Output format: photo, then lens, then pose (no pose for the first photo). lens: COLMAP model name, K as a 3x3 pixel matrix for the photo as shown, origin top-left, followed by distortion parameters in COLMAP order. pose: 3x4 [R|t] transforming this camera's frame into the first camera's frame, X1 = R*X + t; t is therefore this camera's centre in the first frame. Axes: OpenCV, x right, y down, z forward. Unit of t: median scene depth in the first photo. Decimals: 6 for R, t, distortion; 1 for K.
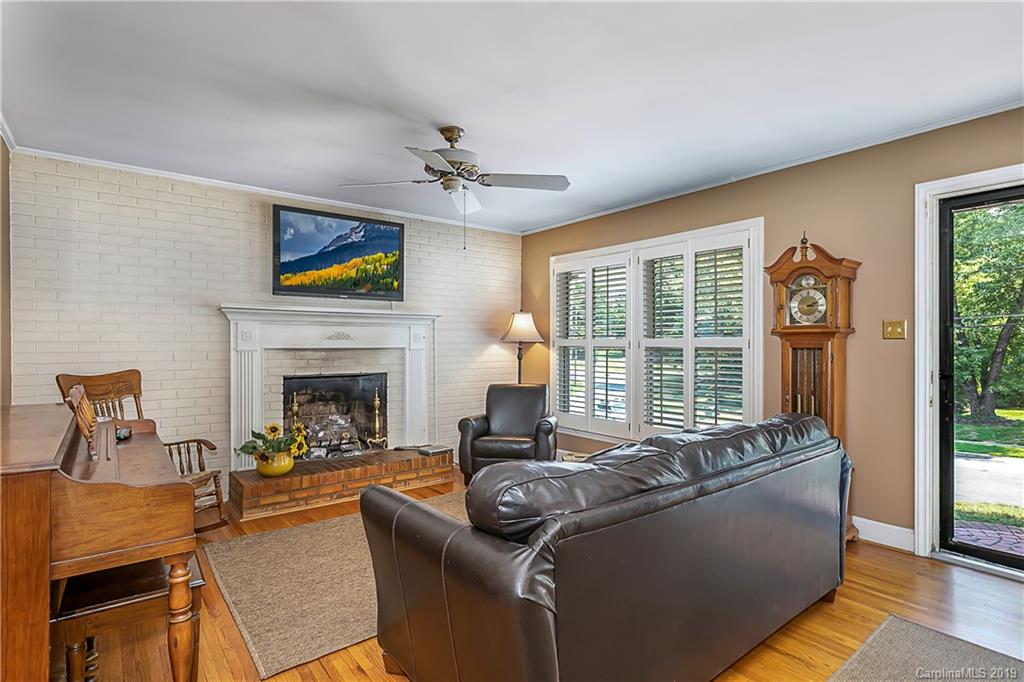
lens RADIAL K [[516.2, 0, 508.8], [0, 516.2, 351.3], [0, 0, 1]] dist [-0.002211, -0.000317]
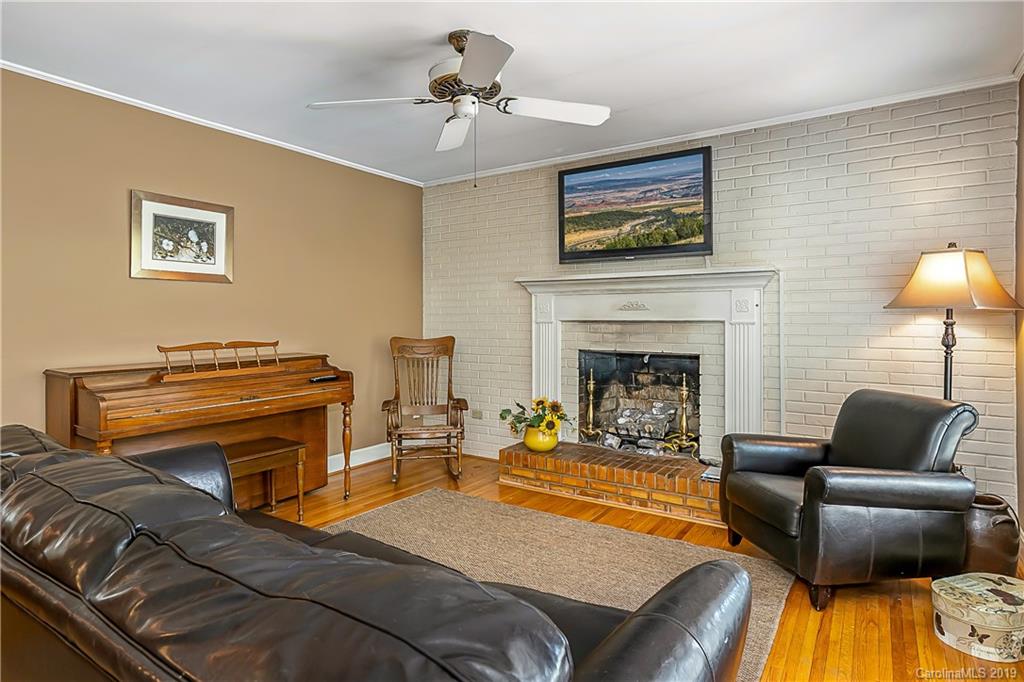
lens RADIAL K [[554.5, 0, 513.4], [0, 554.5, 323.8], [0, 0, 1]] dist [0.000101, 0.000585]
pose [[0.327152, 0.009262, -0.944926, 0.466899], [-0.013737, 0.999893, 0.005044, -0.002941], [0.944872, 0.011330, 0.327244, 0.545023]]
